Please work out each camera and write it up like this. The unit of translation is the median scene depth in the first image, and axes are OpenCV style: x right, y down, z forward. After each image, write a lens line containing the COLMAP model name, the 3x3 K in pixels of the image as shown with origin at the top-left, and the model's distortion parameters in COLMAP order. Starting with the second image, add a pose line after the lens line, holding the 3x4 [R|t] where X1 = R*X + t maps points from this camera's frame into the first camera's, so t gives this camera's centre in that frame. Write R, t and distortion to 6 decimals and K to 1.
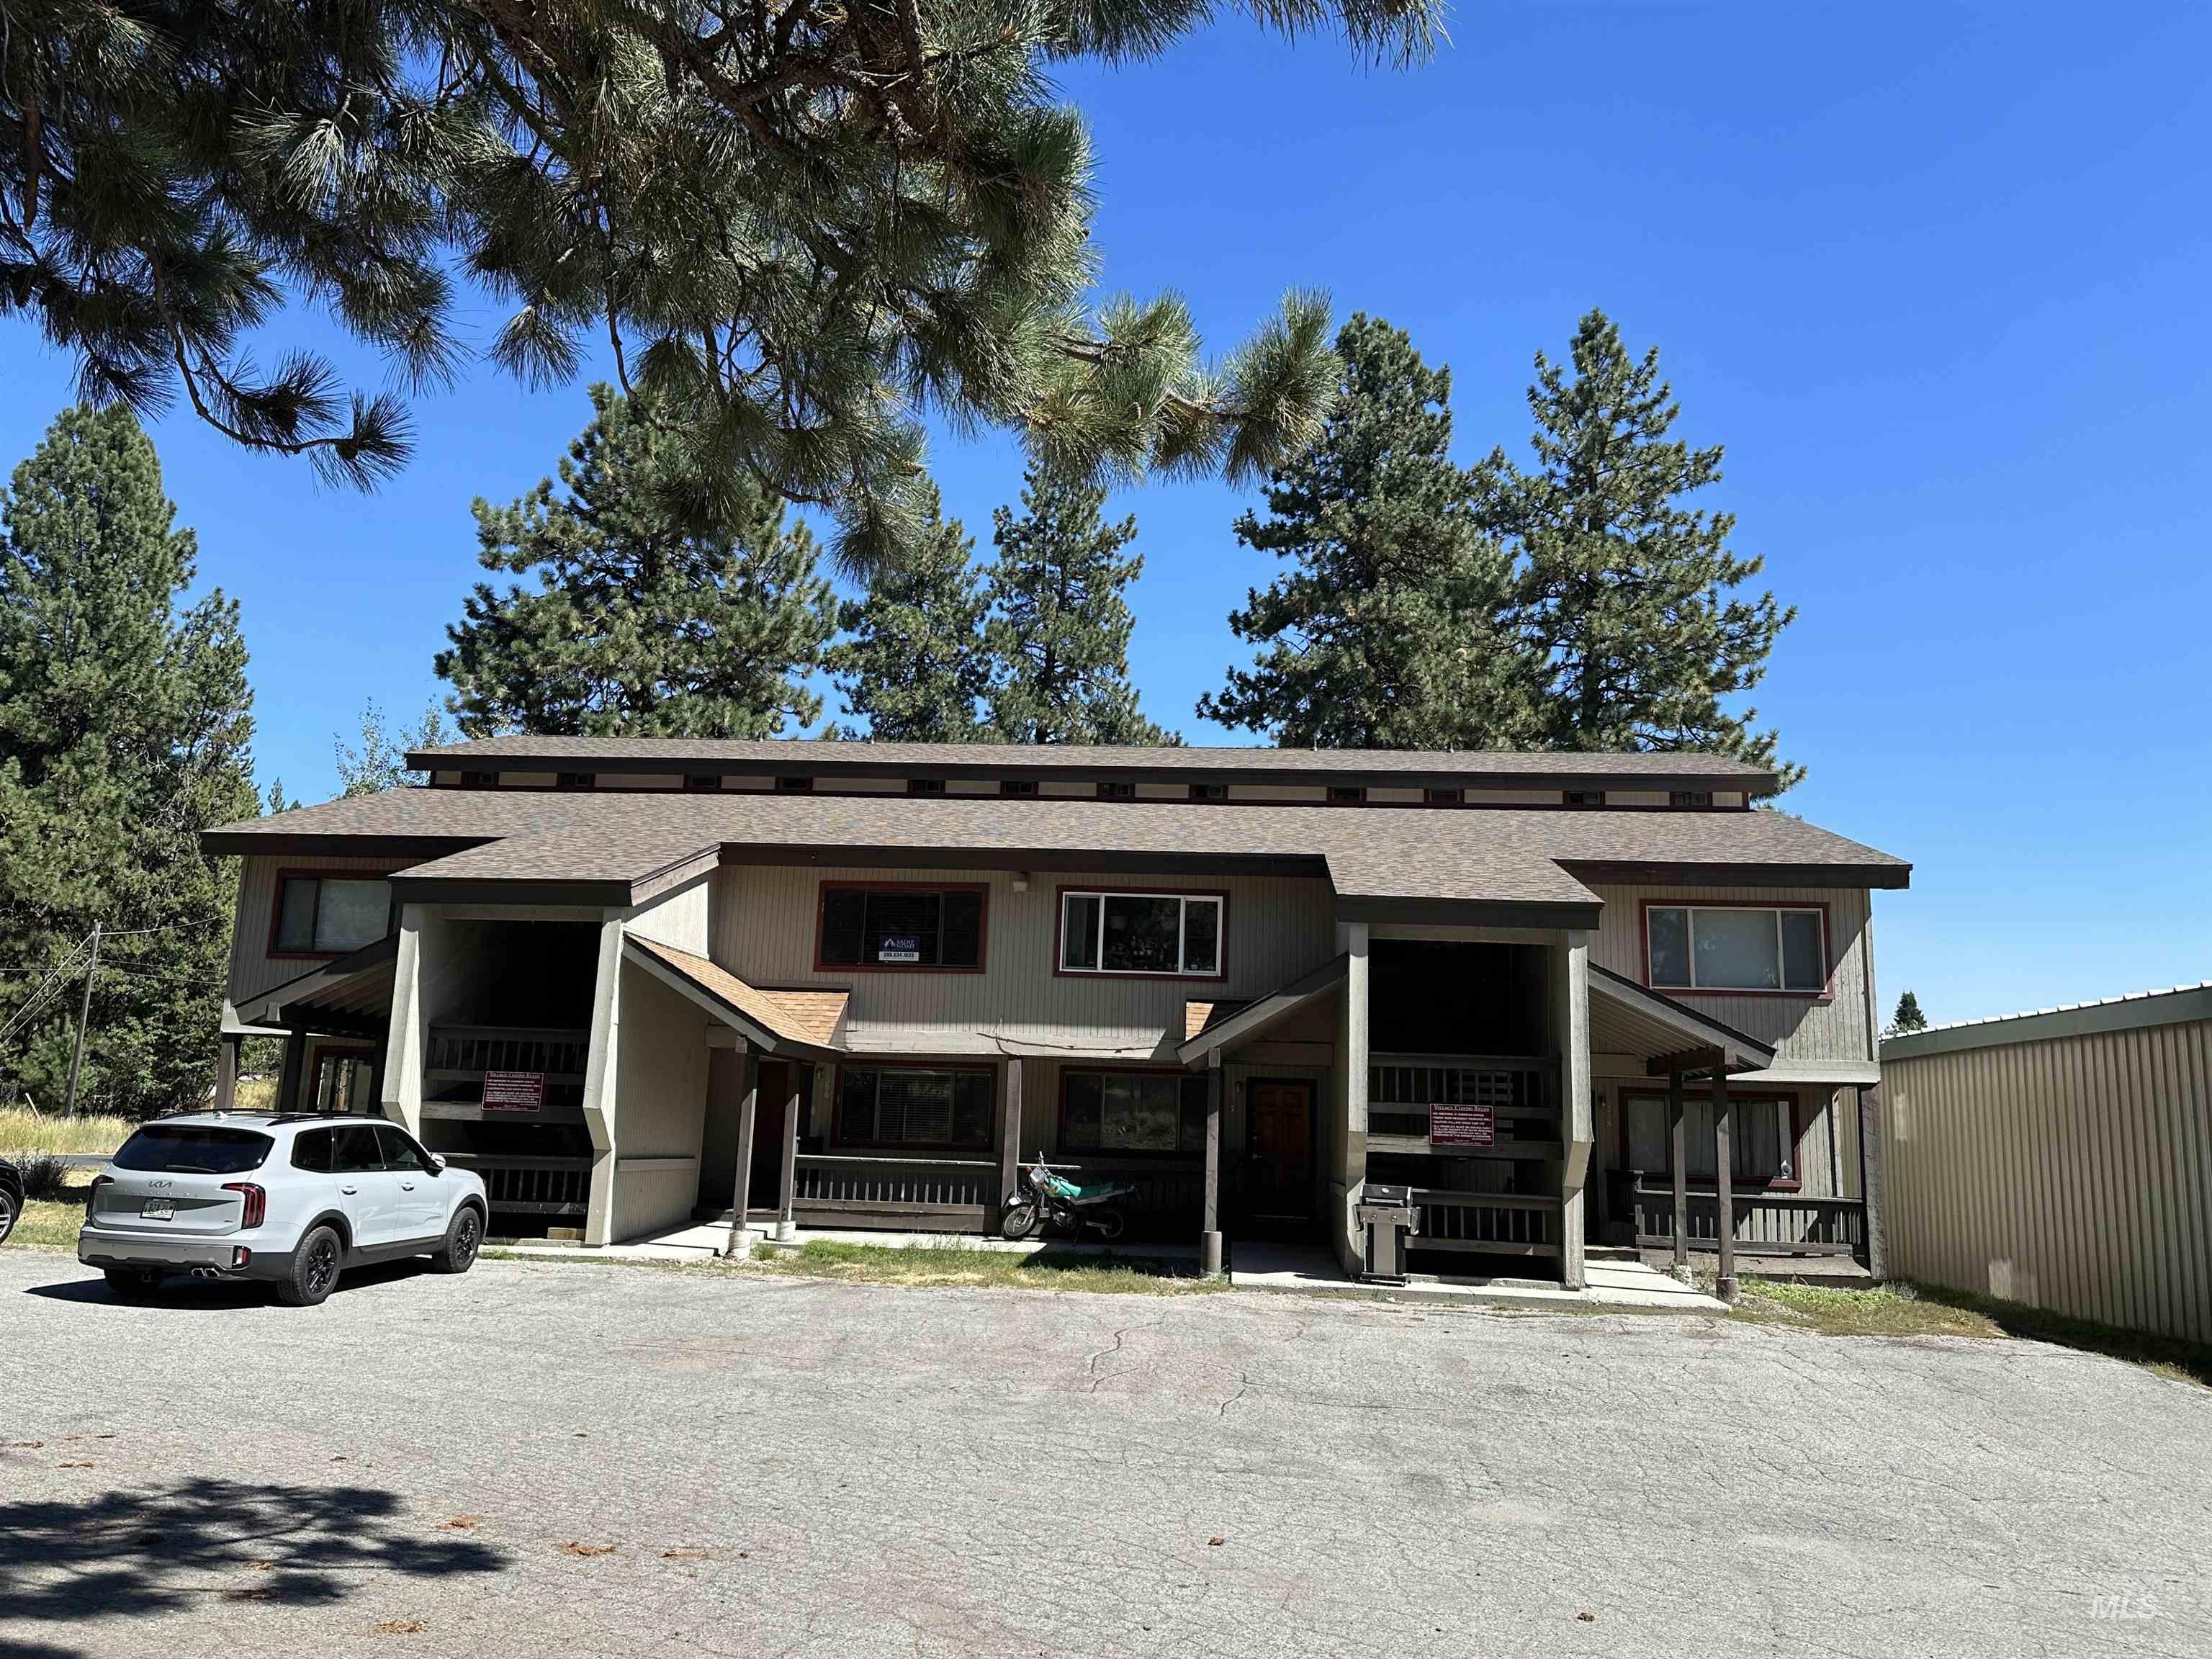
lens RADIAL K [[1636.3, 0, 1106.0], [0, 1636.3, 829.5], [0, 0, 1]] dist [0.003476, 0.002149]
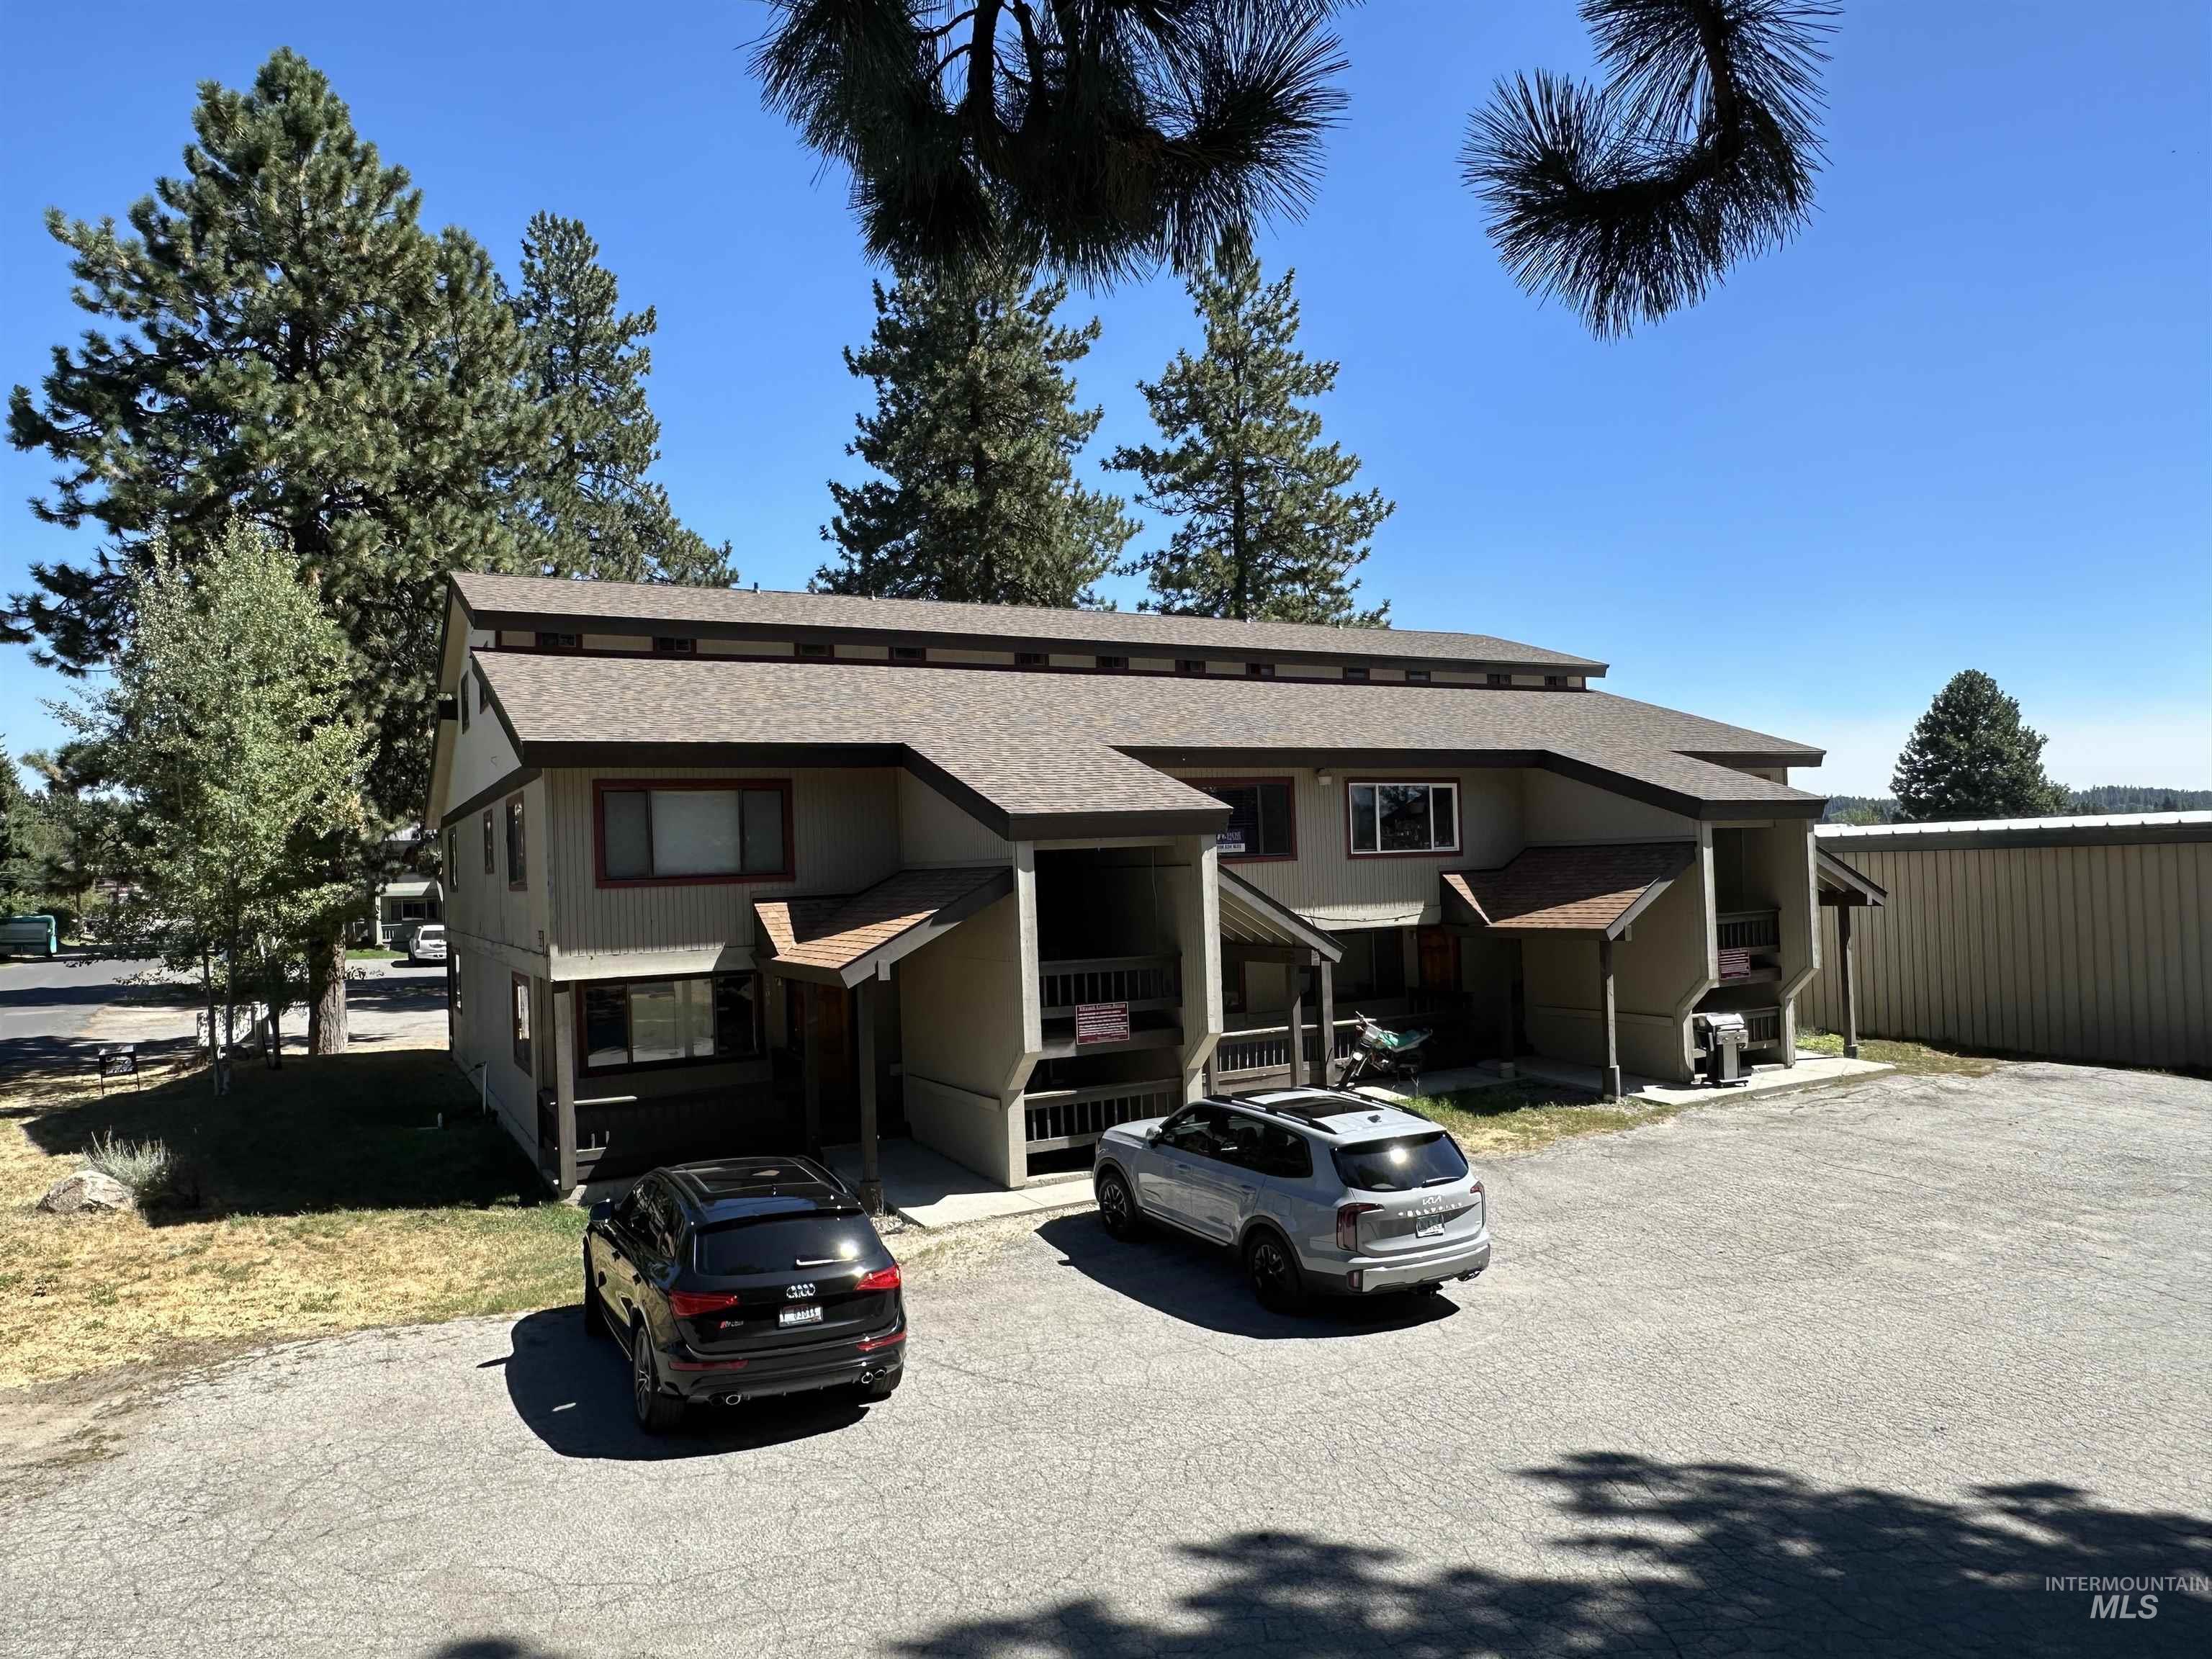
lens RADIAL K [[1443.9, 0, 1106.0], [0, 1443.9, 829.5], [0, 0, 1]] dist [-0.005508, -0.001372]
pose [[0.837715, -0.049188, 0.543888, -0.688706], [-0.040279, 0.987658, 0.151360, -0.073789], [-0.544620, -0.148704, 0.825394, 0.241780]]
